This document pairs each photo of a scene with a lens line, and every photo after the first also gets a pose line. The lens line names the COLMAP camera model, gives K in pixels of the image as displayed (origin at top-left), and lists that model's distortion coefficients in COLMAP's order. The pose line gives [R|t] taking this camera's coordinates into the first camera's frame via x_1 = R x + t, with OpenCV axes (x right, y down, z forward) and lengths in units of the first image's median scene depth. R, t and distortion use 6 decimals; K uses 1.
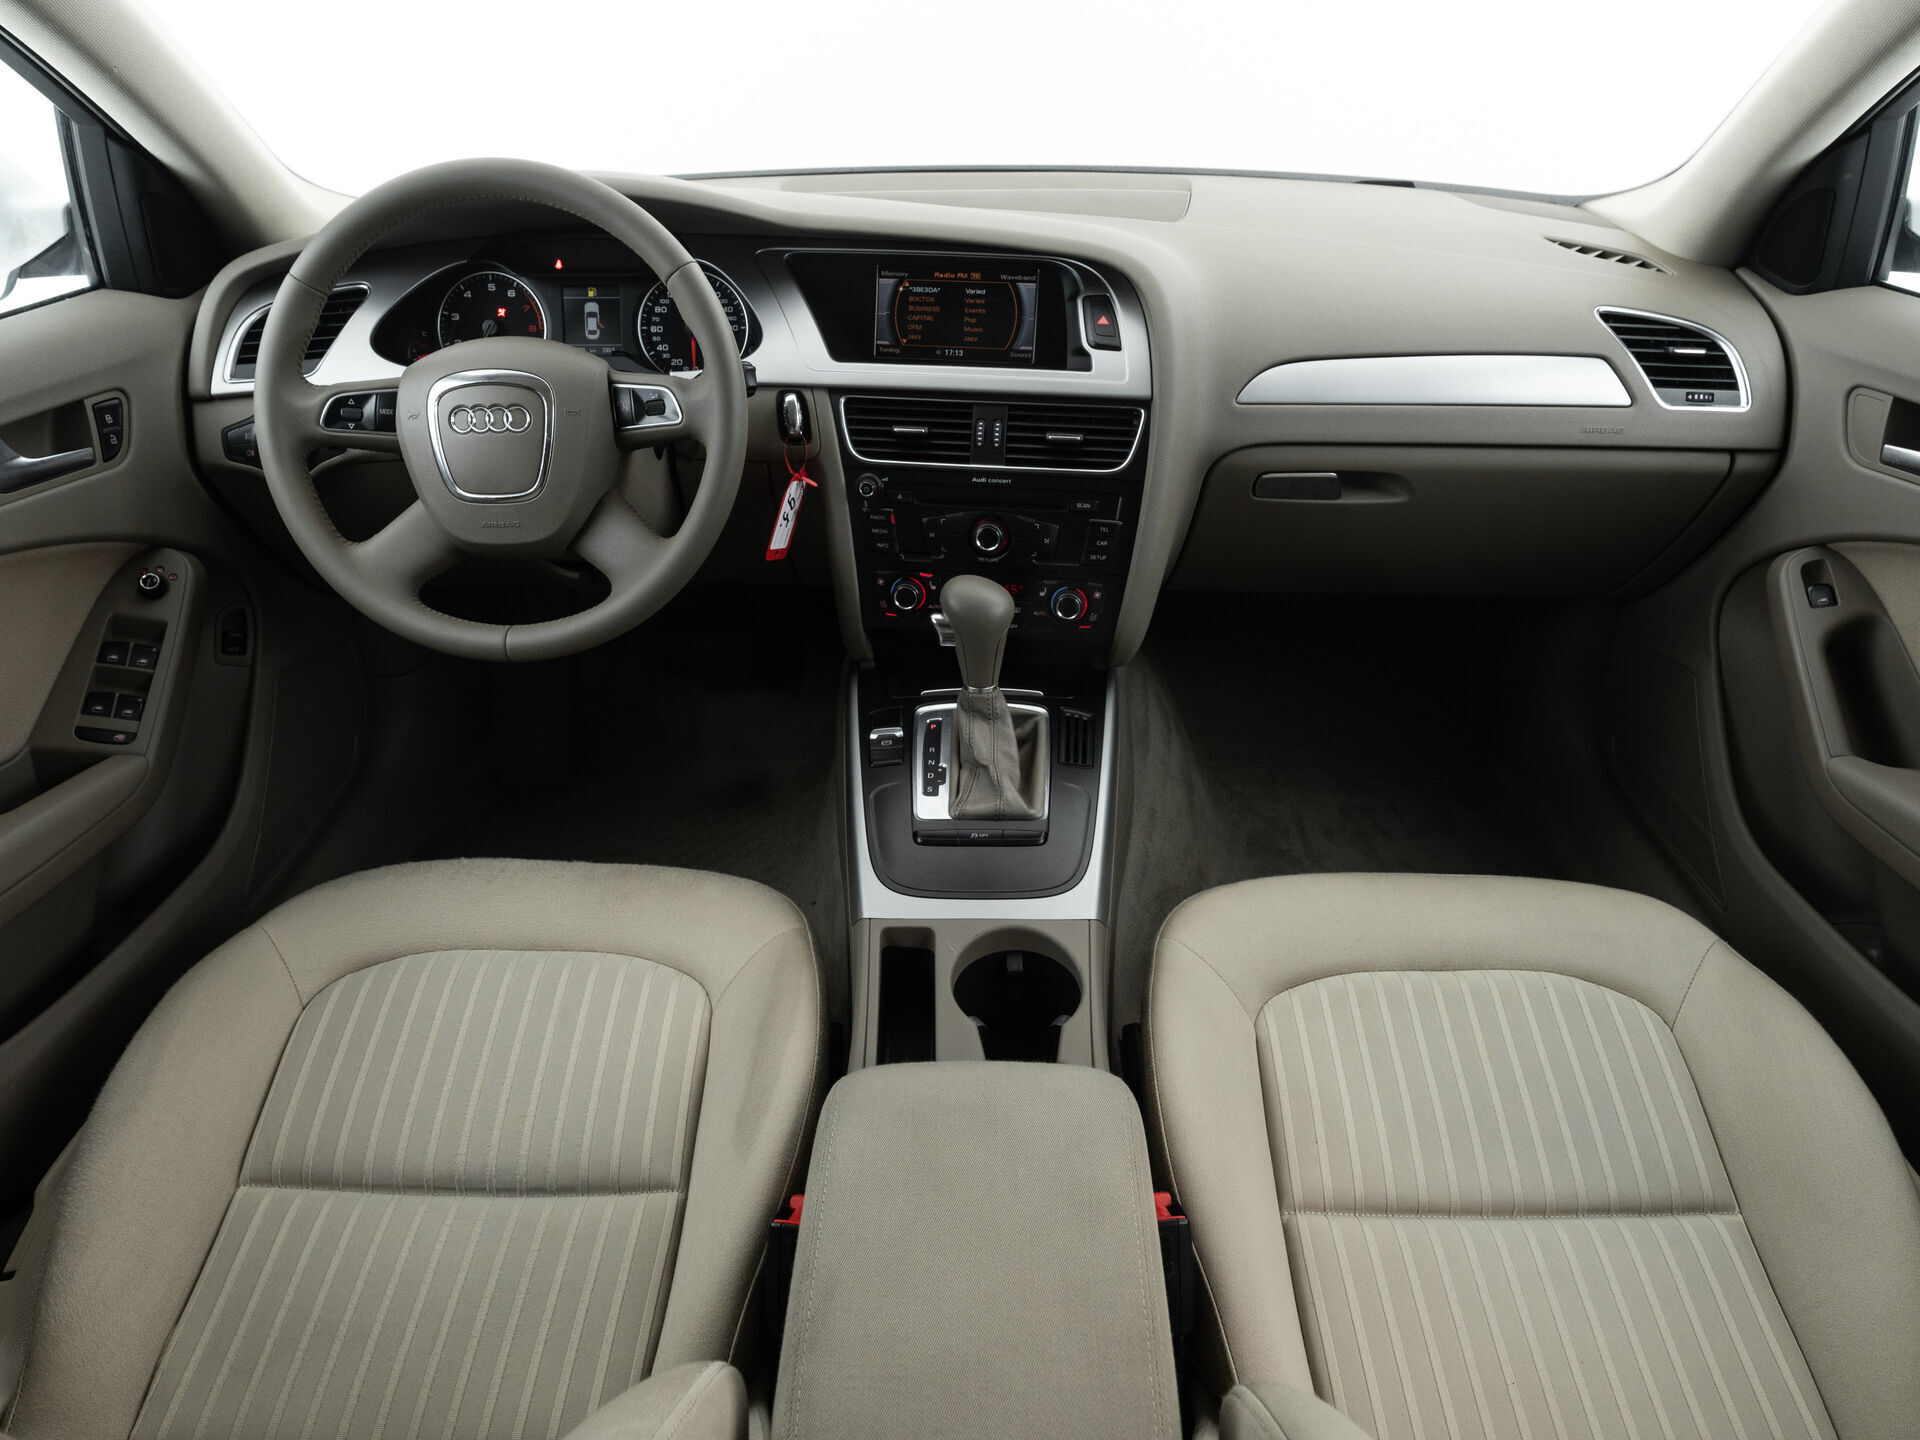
lens RADIAL K [[1257.5, 0, 959.4], [0, 1257.5, 711.3], [0, 0, 1]] dist [-0.016266, -0.010284]
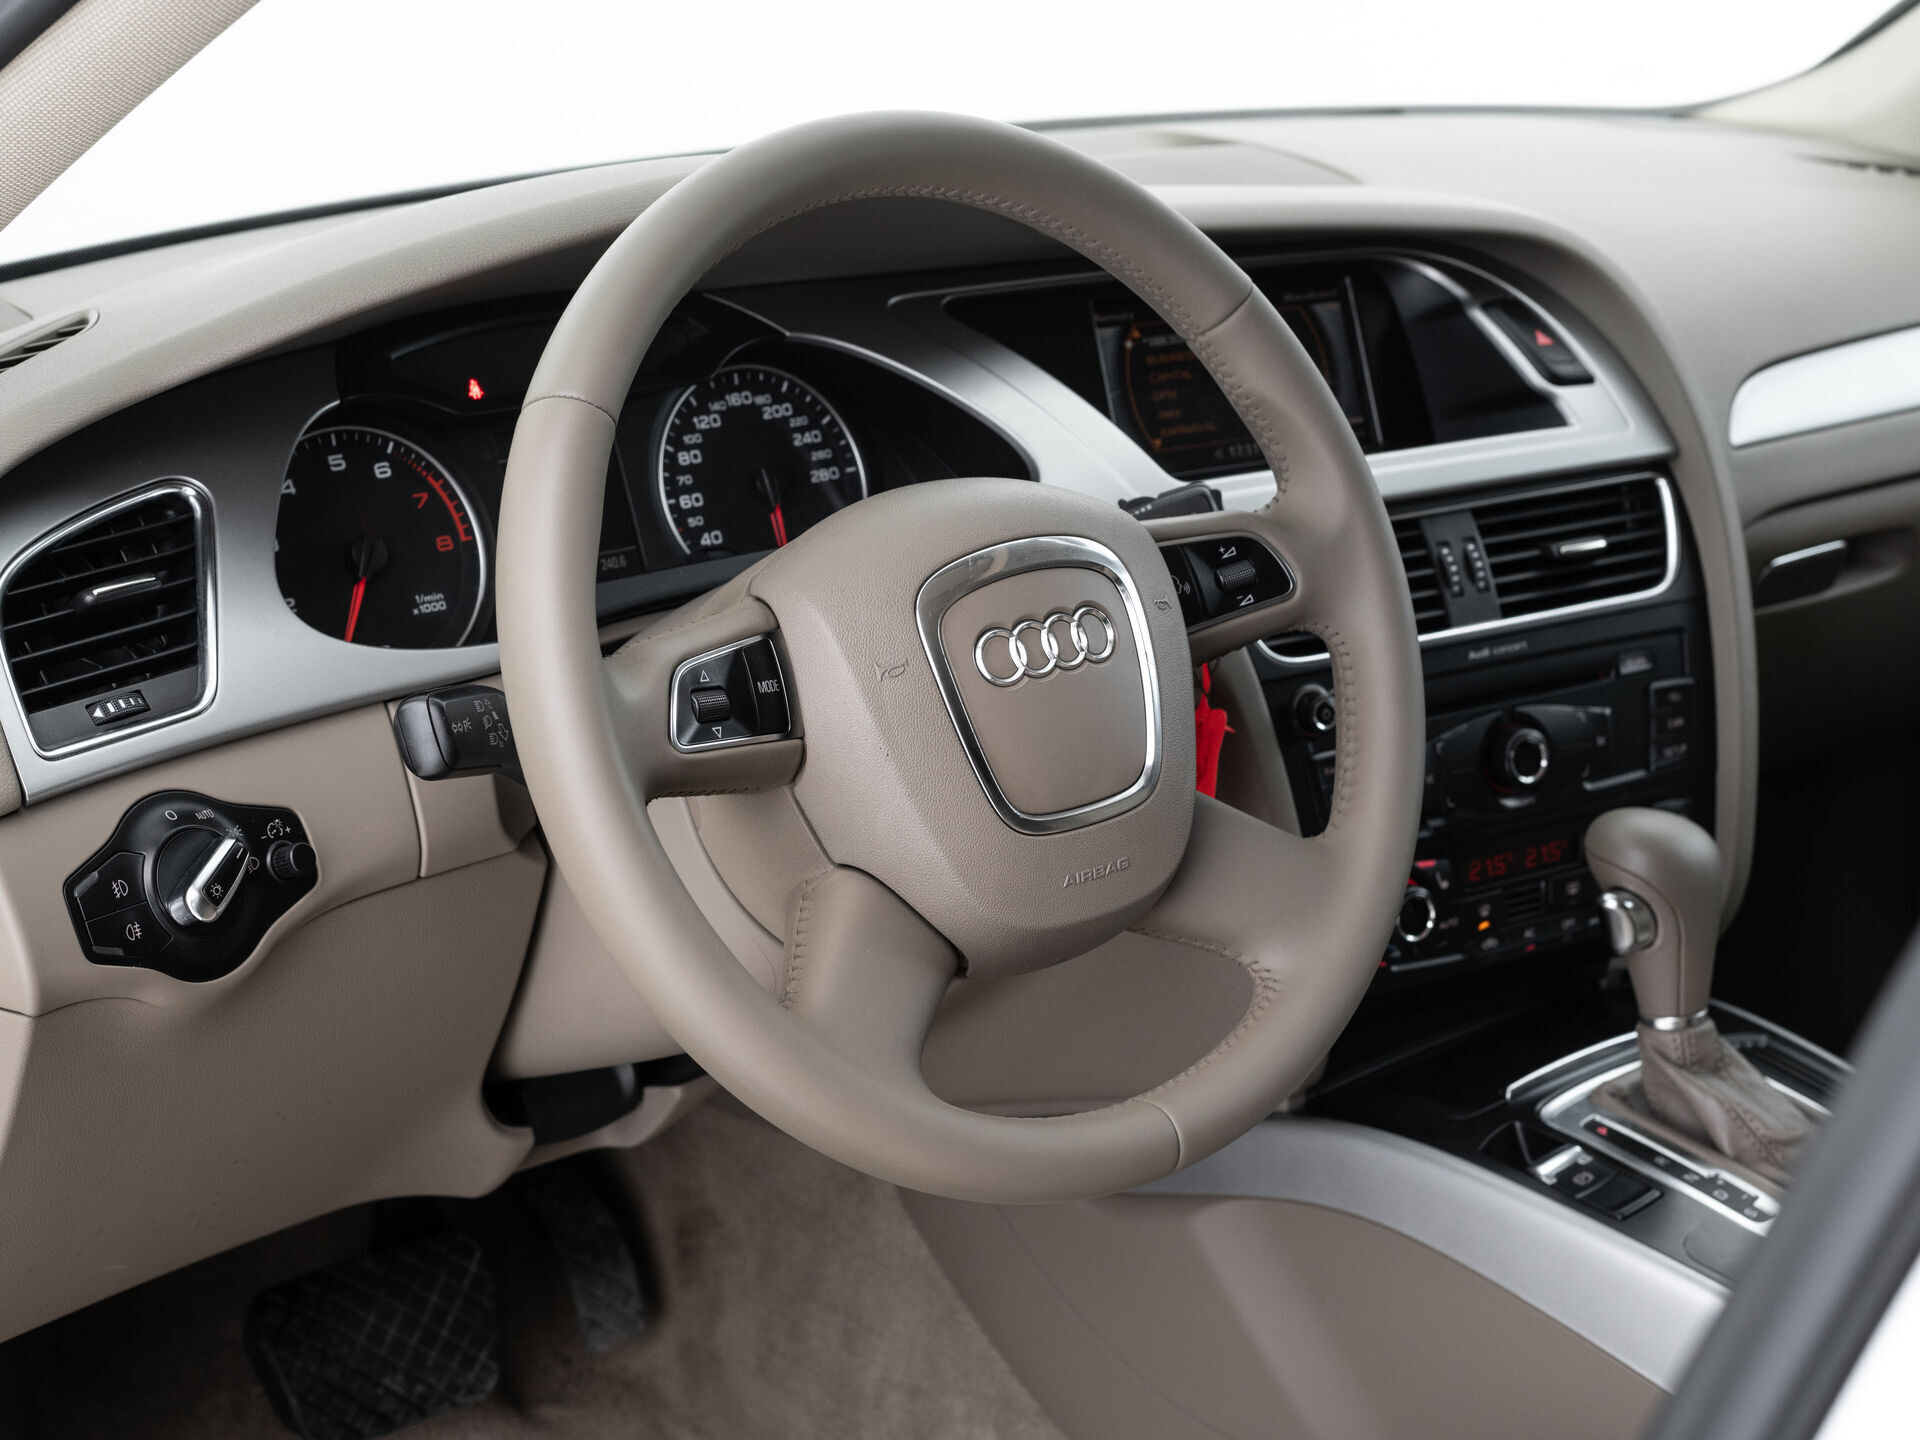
lens RADIAL K [[3284.0, 0, 967.1], [0, 3284.0, 727.4], [0, 0, 1]] dist [-0.116030, 0.000000]
pose [[0.751126, -0.187964, 0.632835, -1.001921], [0.344021, 0.929607, -0.132216, -0.052263], [-0.563436, 0.317019, 0.762915, 0.109658]]
